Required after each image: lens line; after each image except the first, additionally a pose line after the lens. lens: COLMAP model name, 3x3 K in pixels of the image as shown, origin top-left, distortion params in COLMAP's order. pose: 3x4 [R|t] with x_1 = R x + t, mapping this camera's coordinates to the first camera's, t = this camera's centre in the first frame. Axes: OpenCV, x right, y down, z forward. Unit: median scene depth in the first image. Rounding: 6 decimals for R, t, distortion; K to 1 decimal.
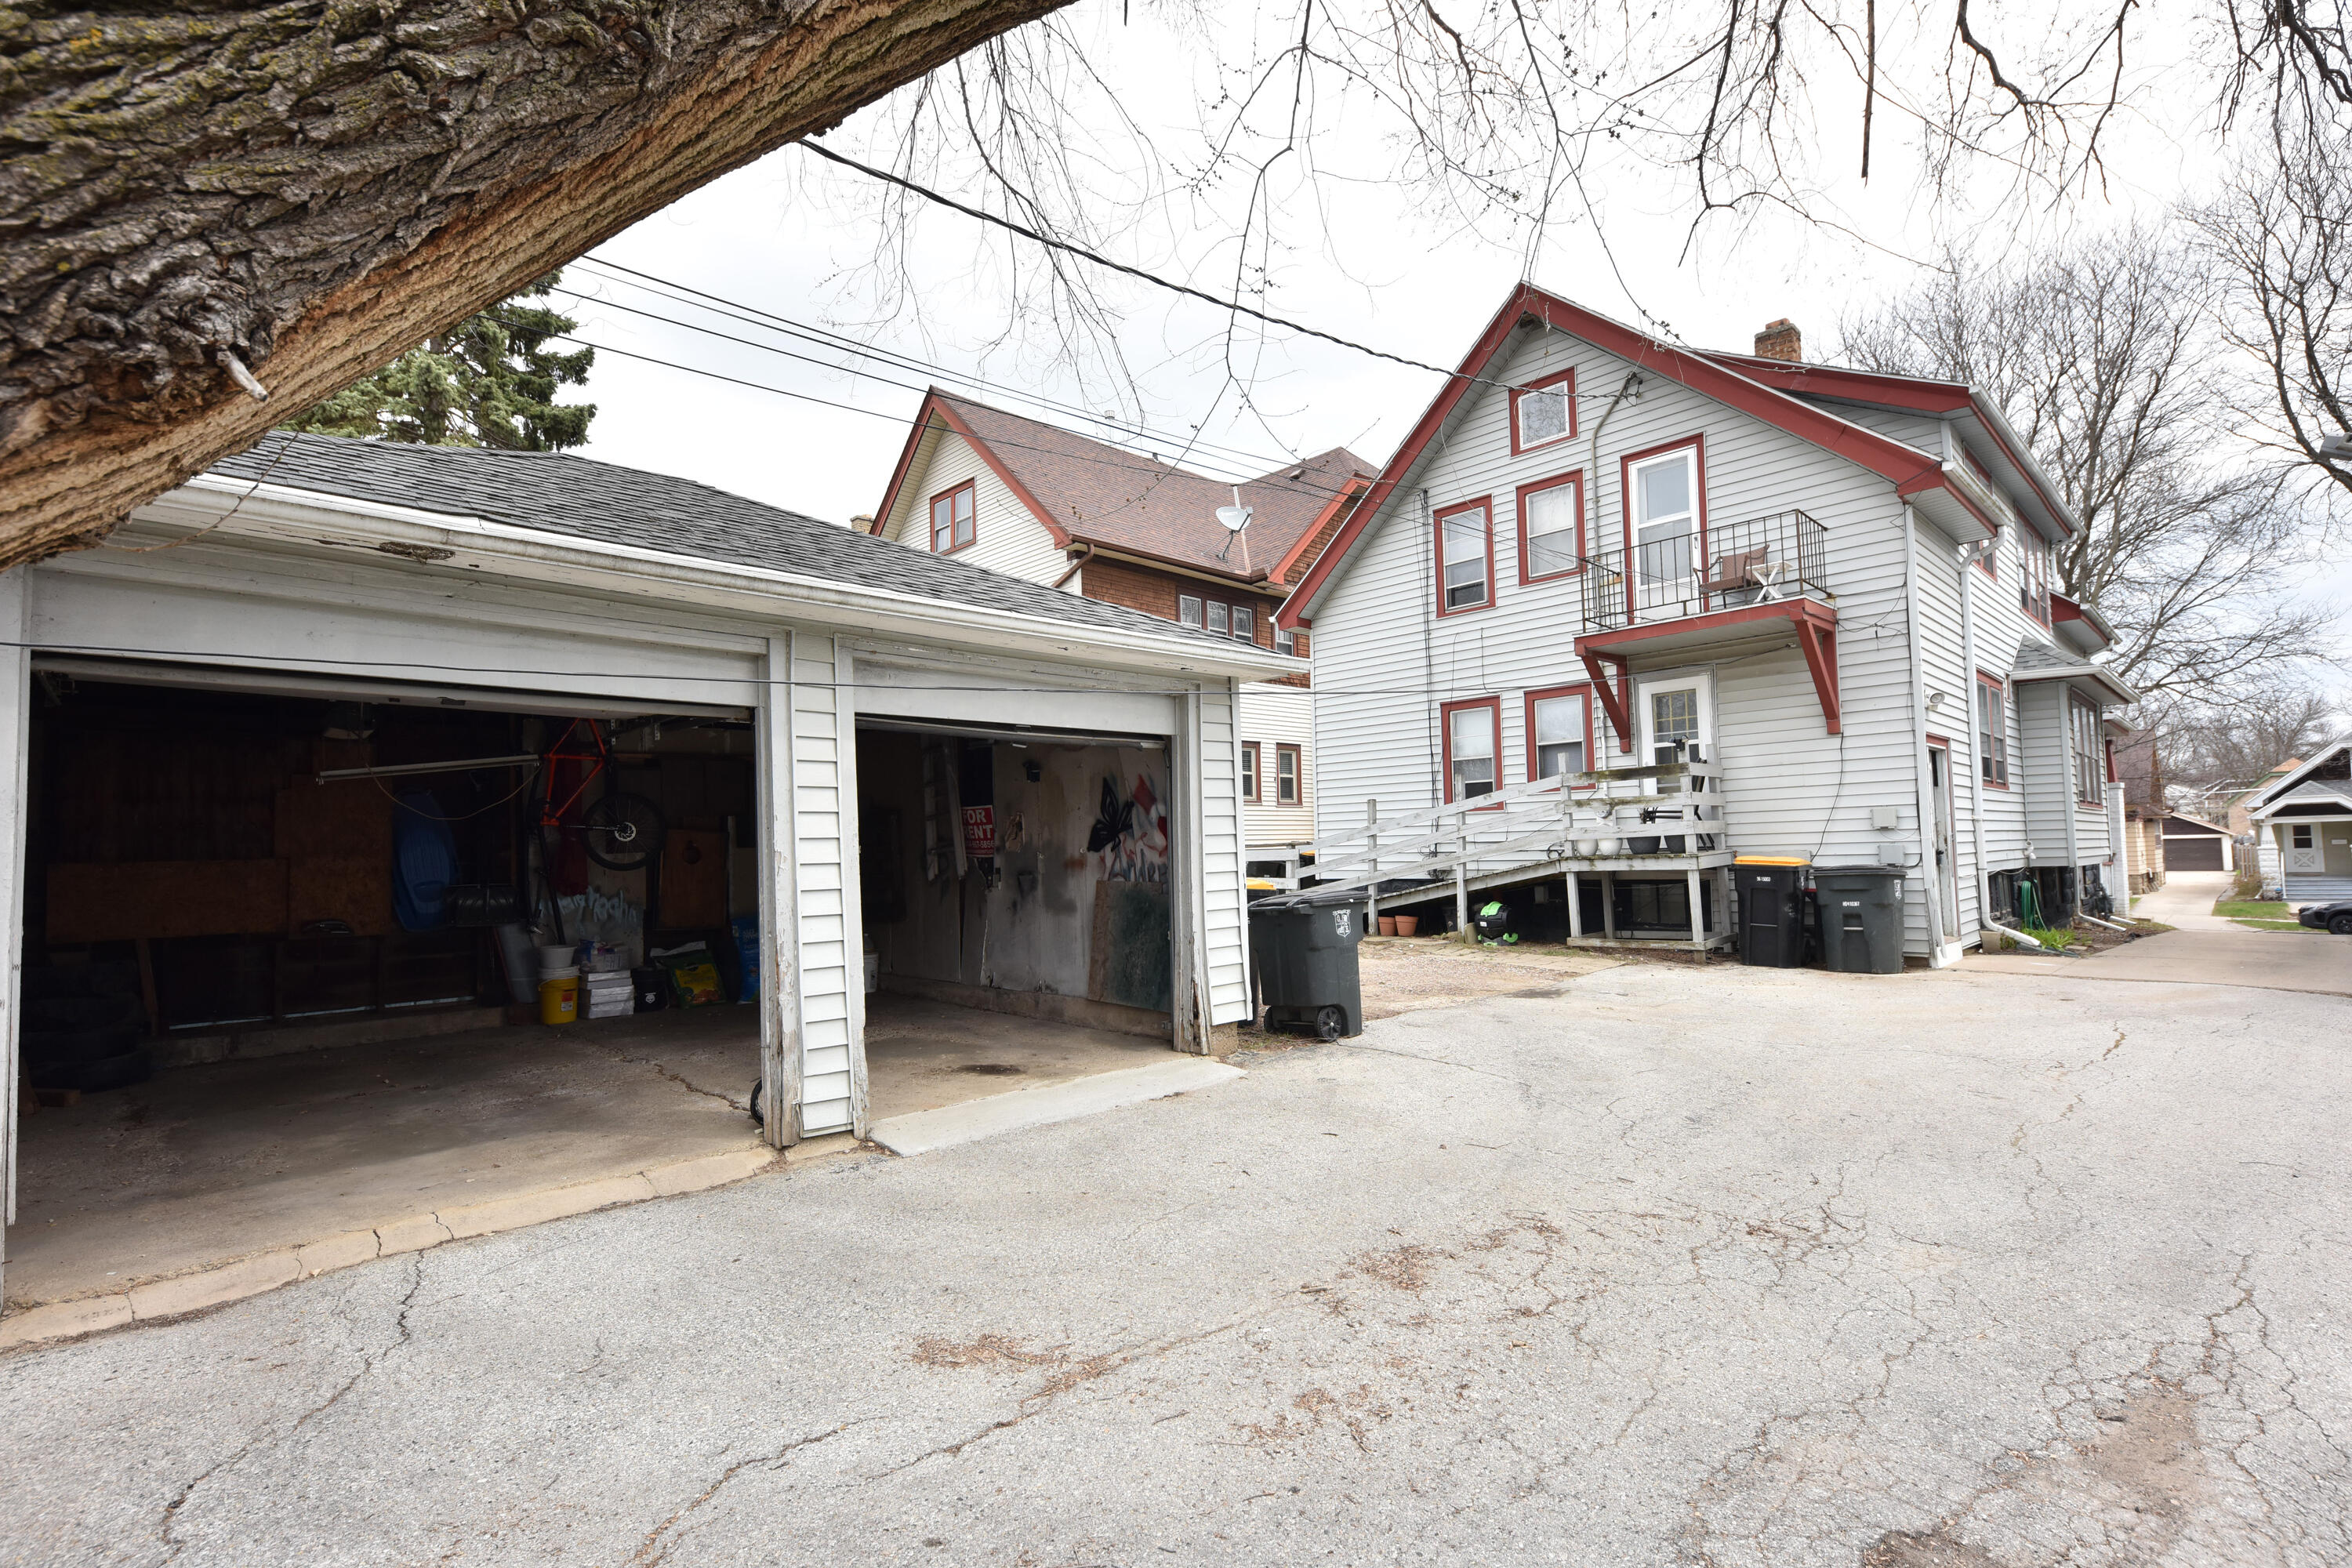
lens RADIAL K [[1096.0, 0, 1172.1], [0, 1096.0, 791.9], [0, 0, 1]] dist [0.016616, -0.005355]
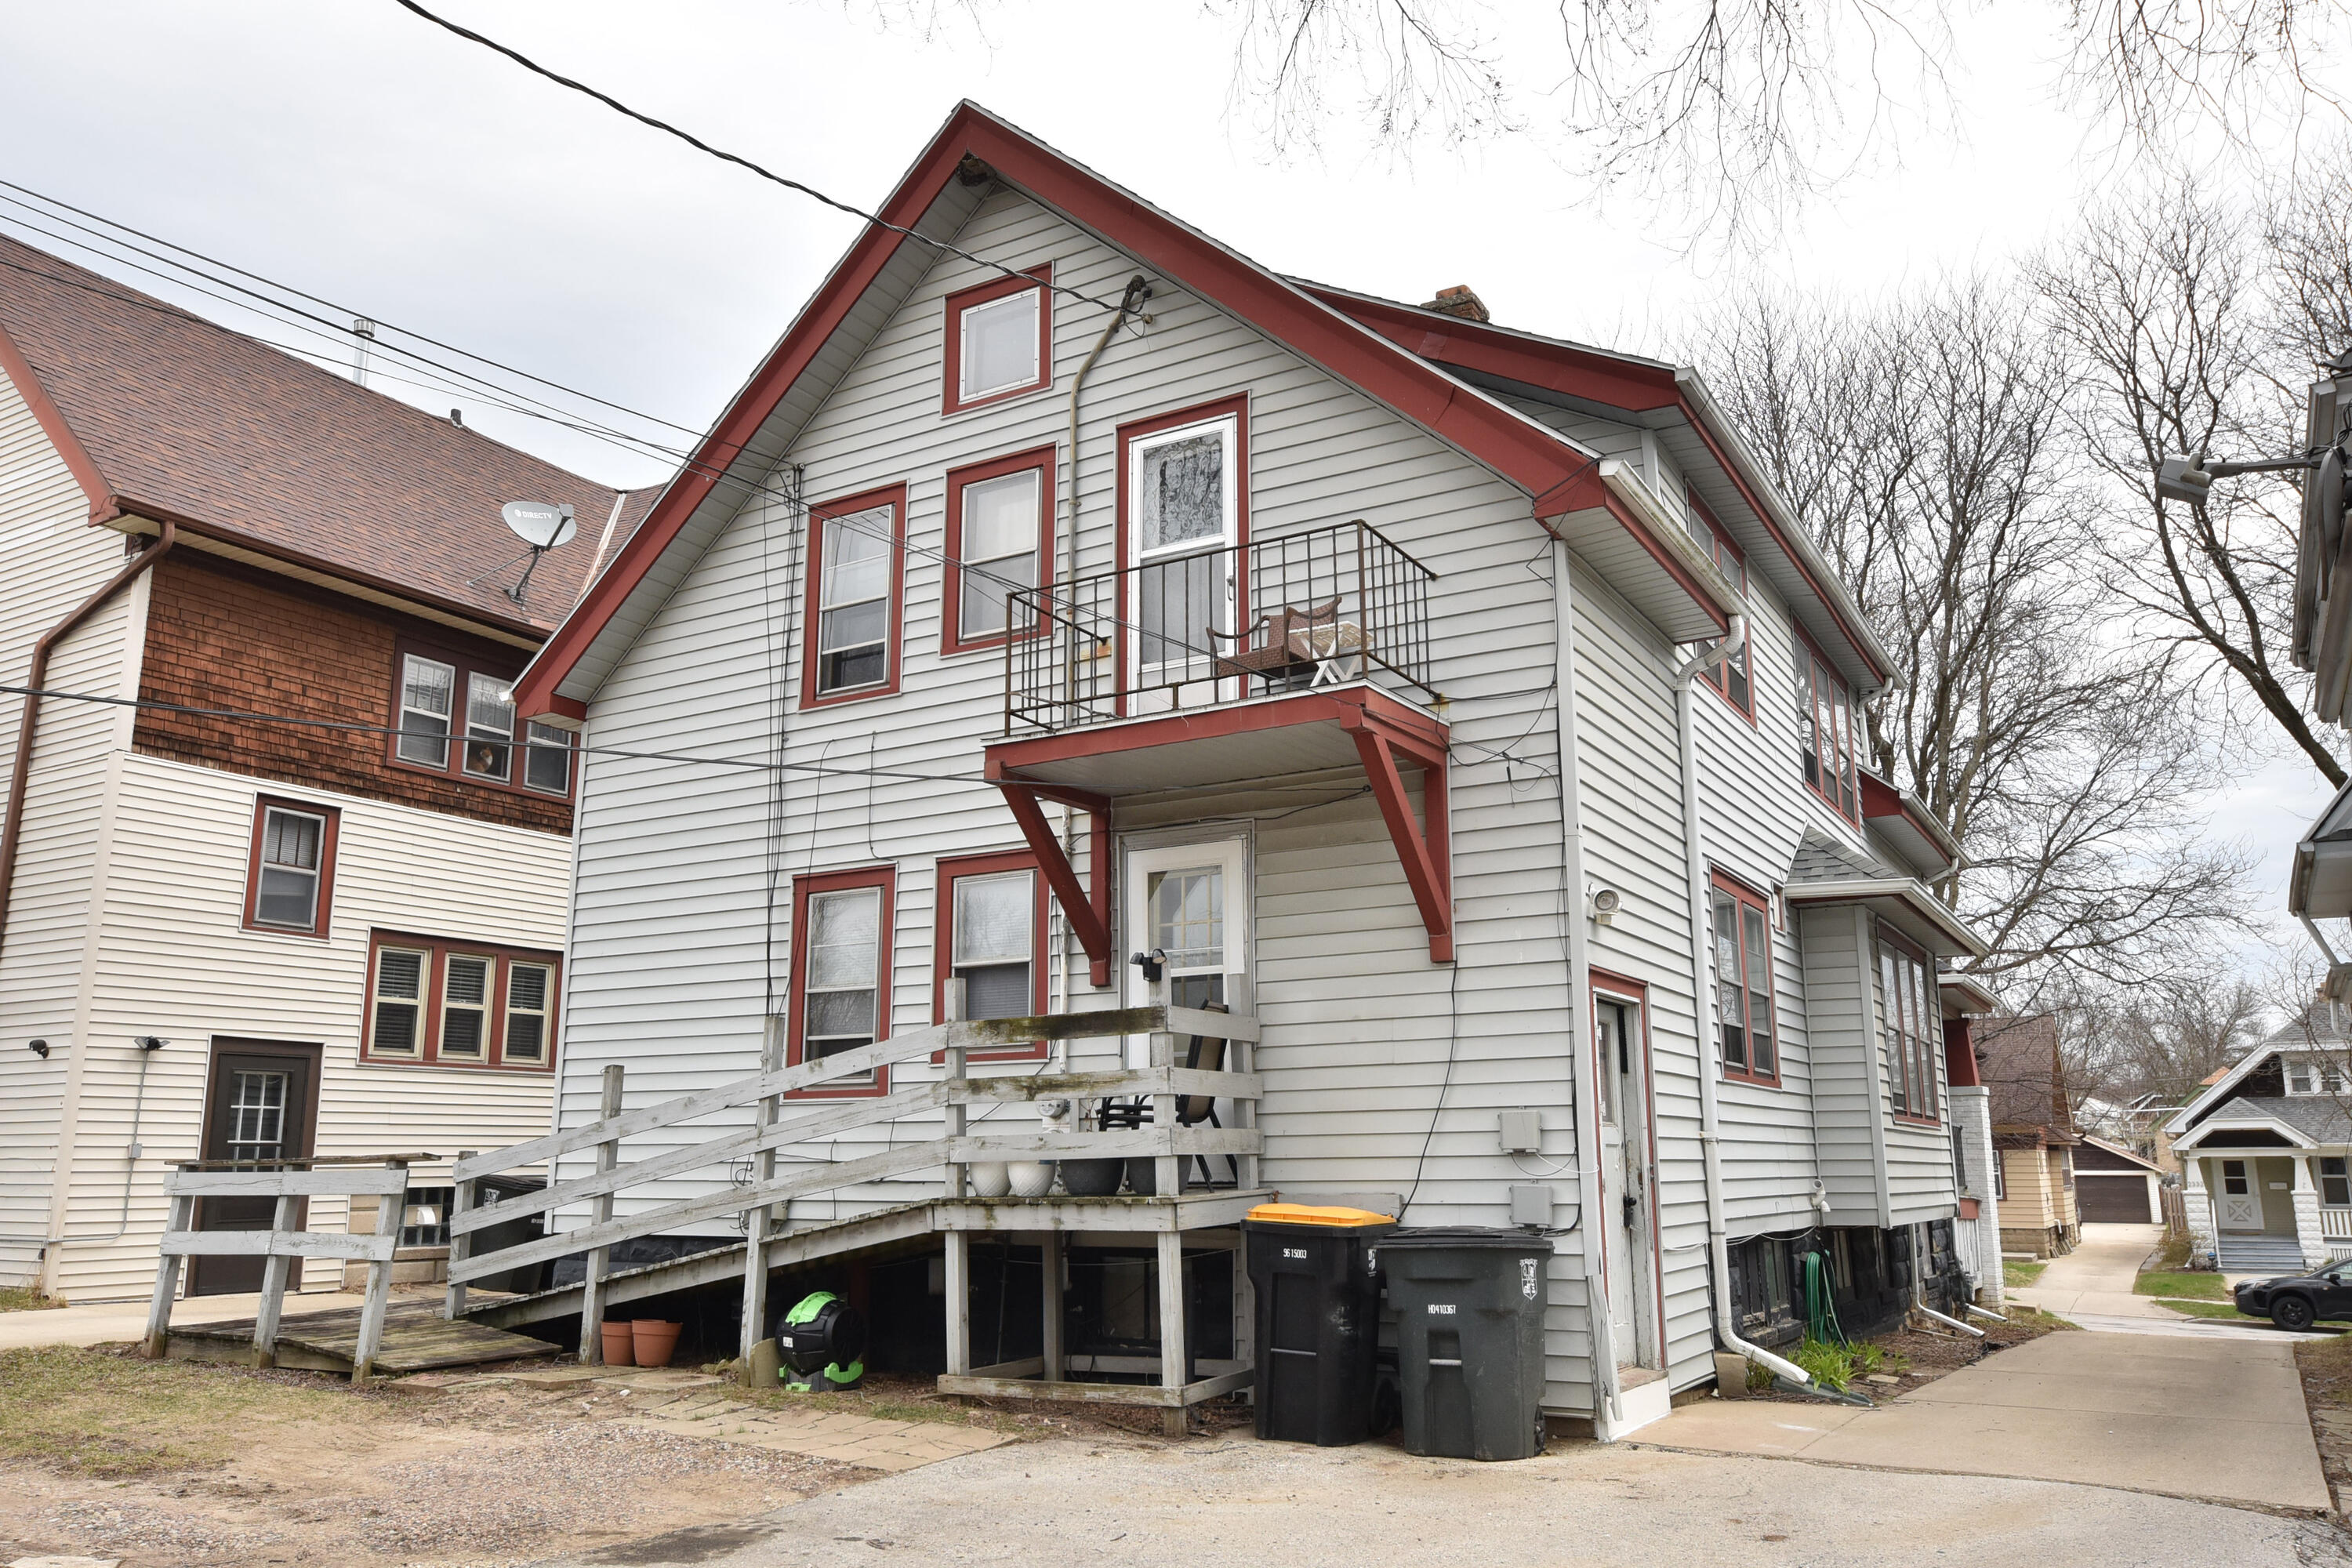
lens RADIAL K [[1783.0, 0, 1174.8], [0, 1783.0, 789.9], [0, 0, 1]] dist [0.001398, 0.016366]
pose [[0.964743, 0.074188, 0.252523, 0.215478], [-0.034251, 0.986681, -0.159018, 0.003567], [-0.260957, 0.144762, 0.954435, 0.184863]]
